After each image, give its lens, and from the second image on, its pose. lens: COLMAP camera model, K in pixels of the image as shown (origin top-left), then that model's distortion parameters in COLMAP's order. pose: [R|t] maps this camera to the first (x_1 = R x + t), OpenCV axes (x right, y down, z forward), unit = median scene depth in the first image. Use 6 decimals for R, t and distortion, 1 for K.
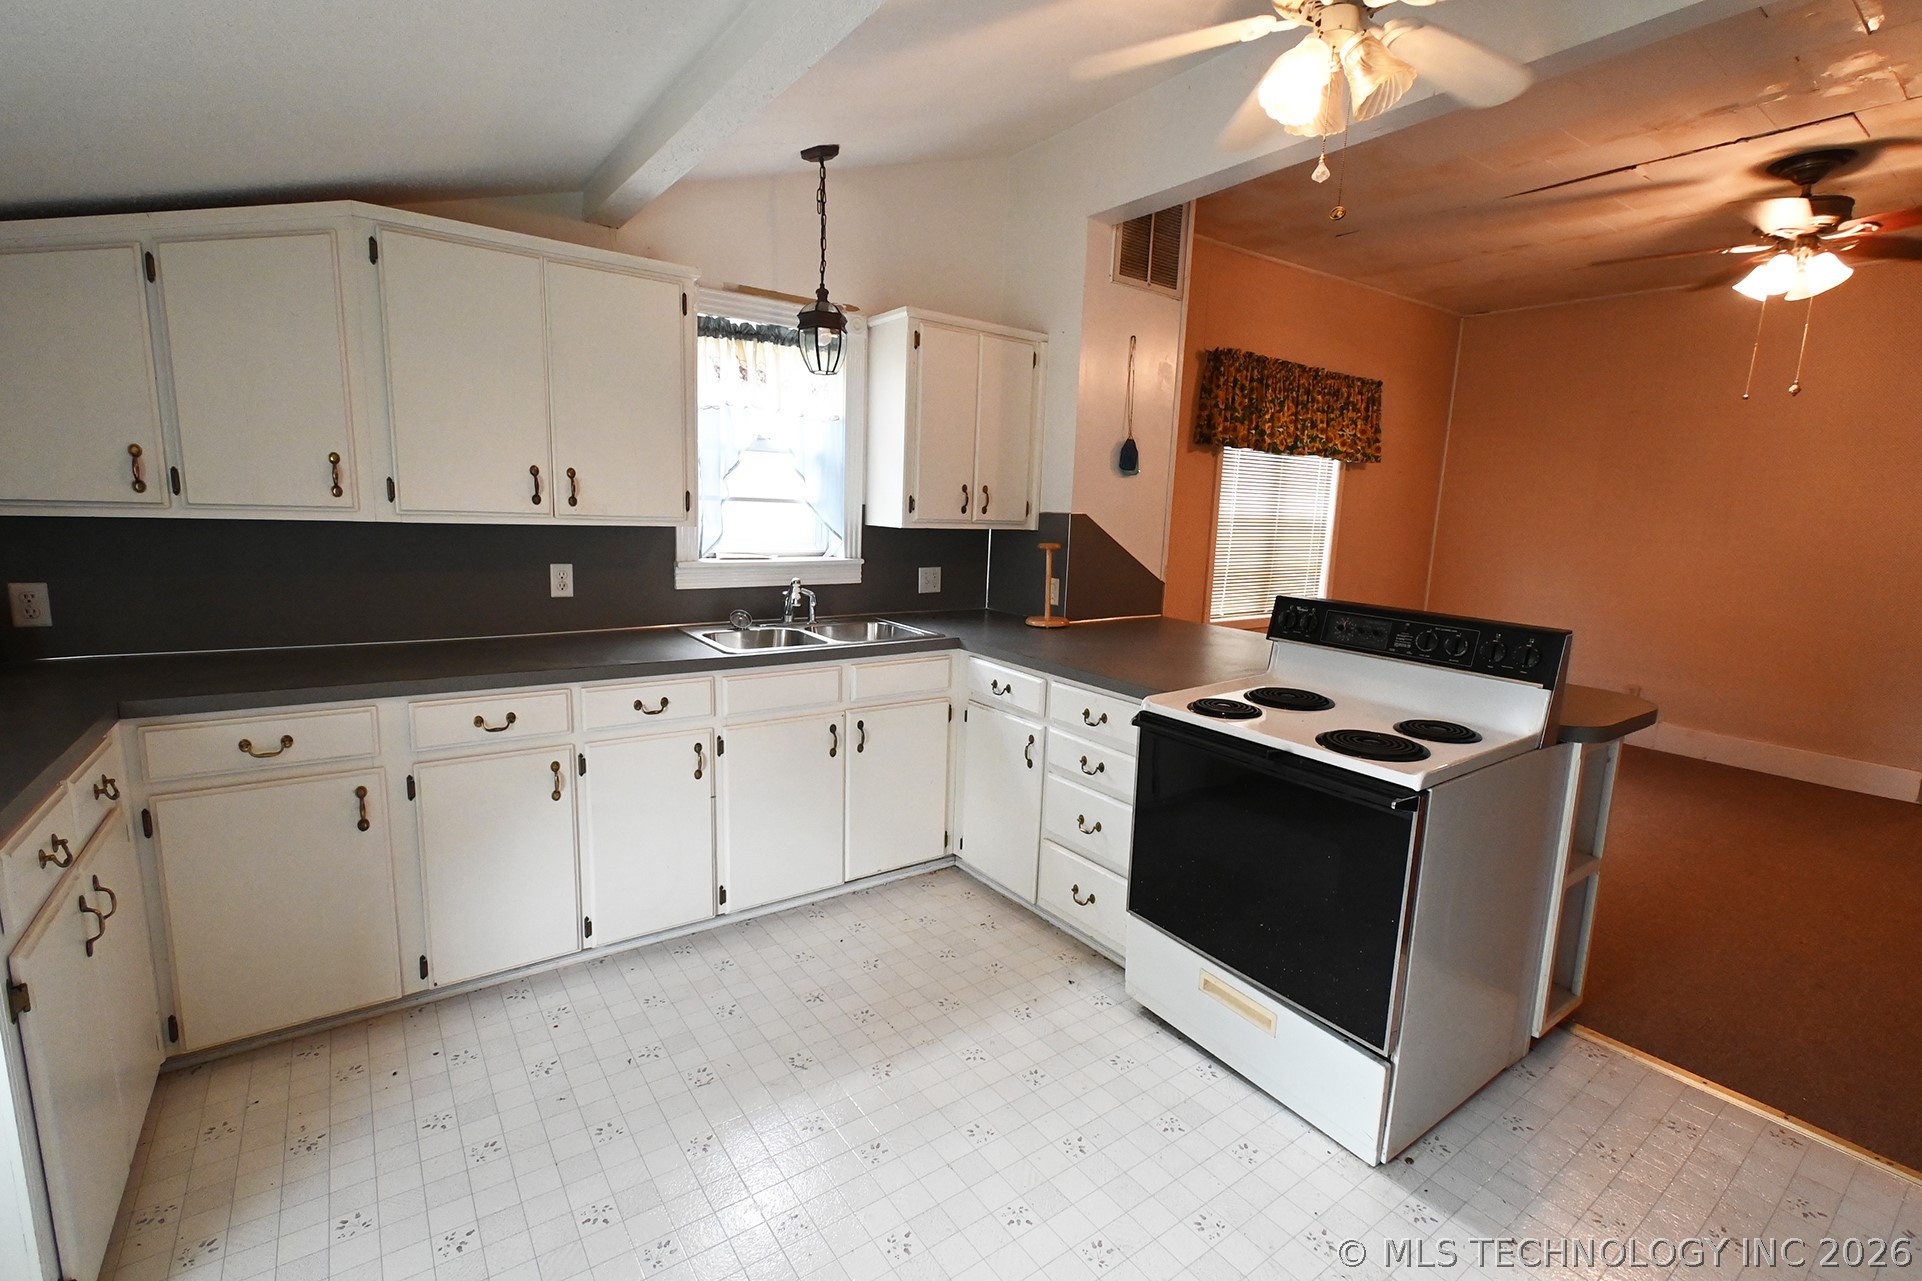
lens RADIAL K [[851.9, 0, 976.7], [0, 851.9, 645.2], [0, 0, 1]] dist [0.009116, -0.002444]
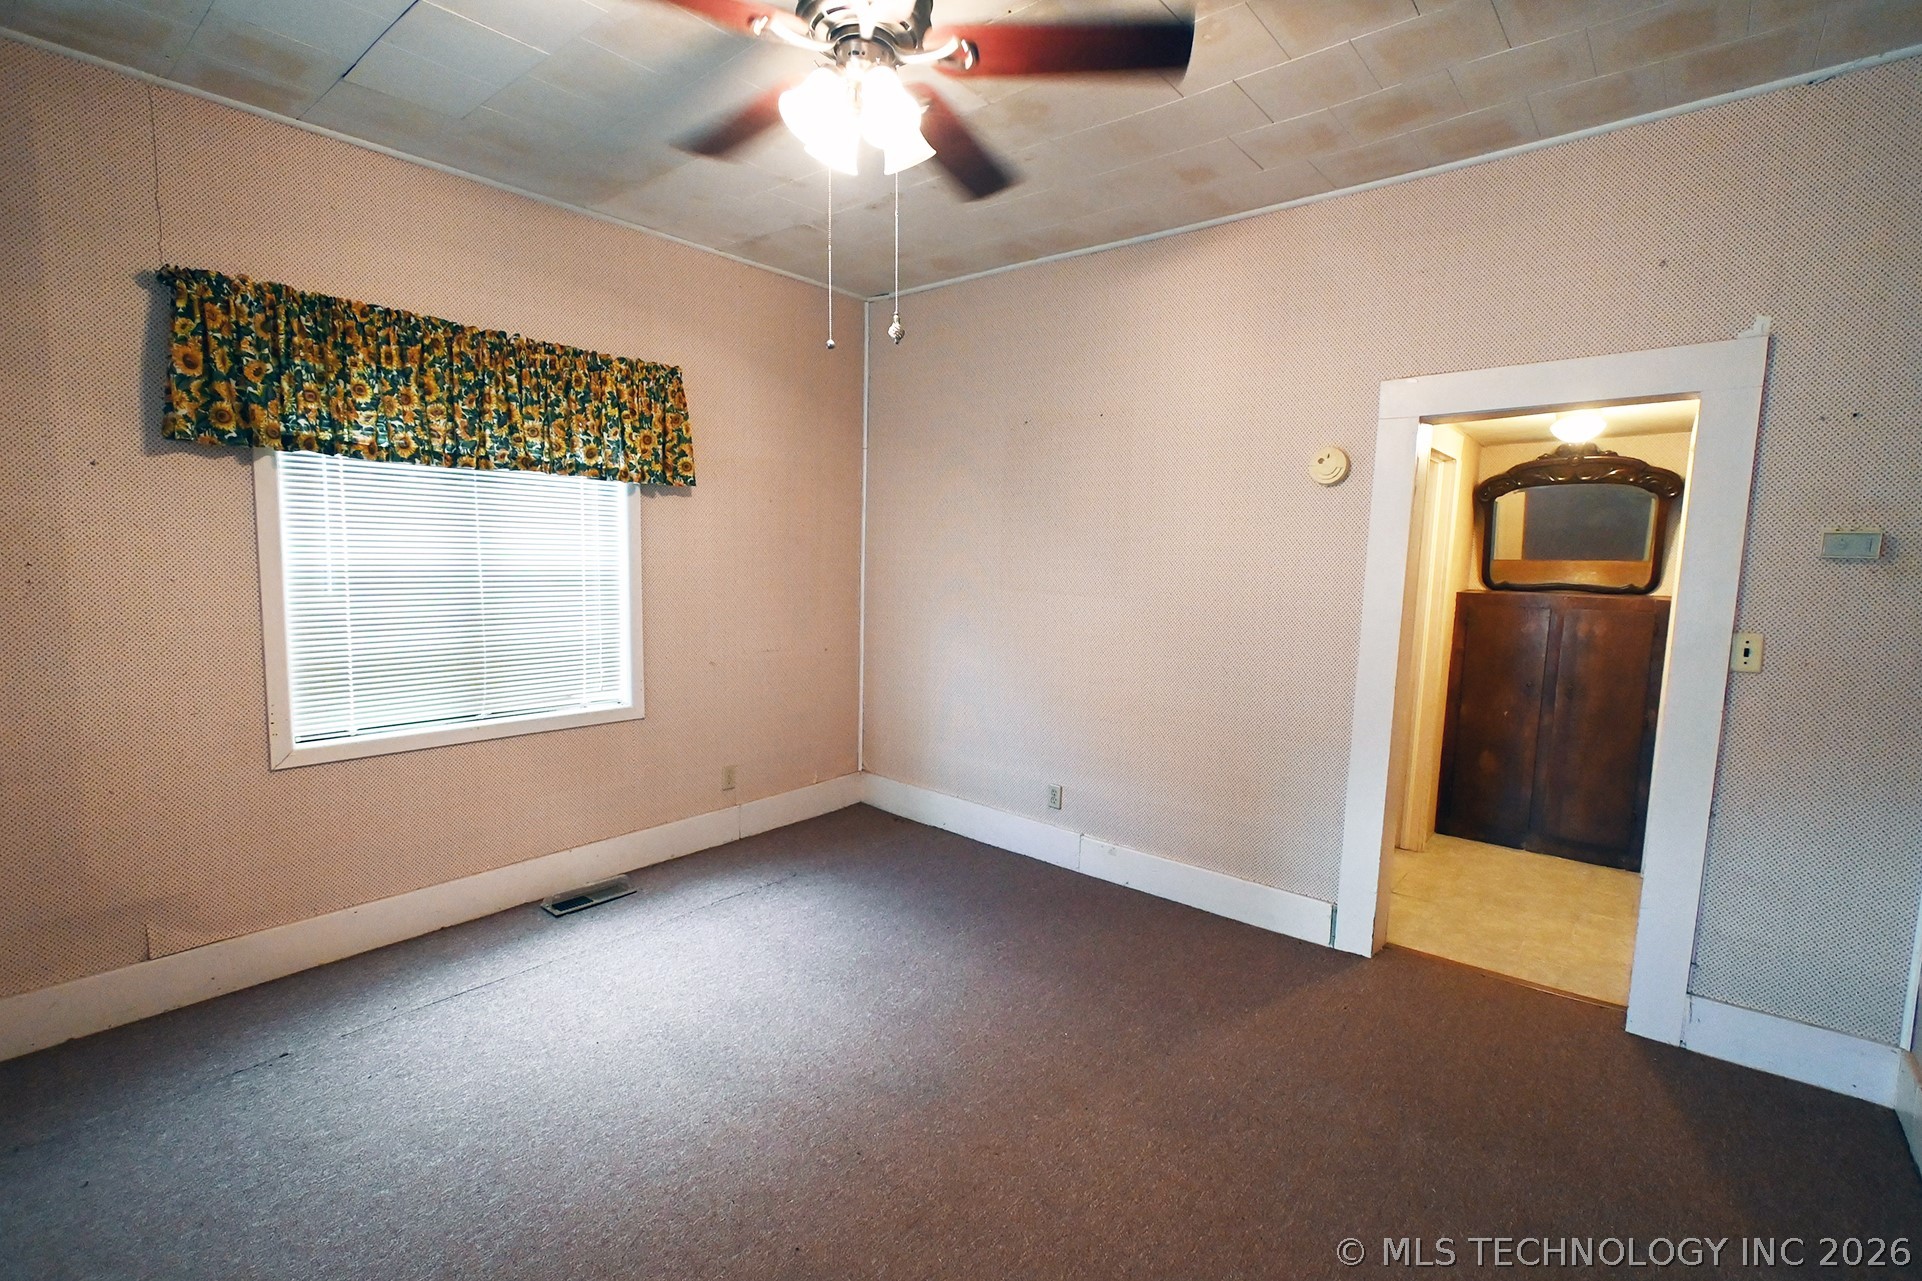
lens RADIAL K [[851.9, 0, 978.6], [0, 851.9, 645.2], [0, 0, 1]] dist [0.009116, -0.002444]
pose [[0.971267, -0.035550, 0.235321, 1.001351], [0.047670, 0.997803, -0.046018, -0.082049], [-0.233168, 0.055914, 0.970828, 0.543658]]
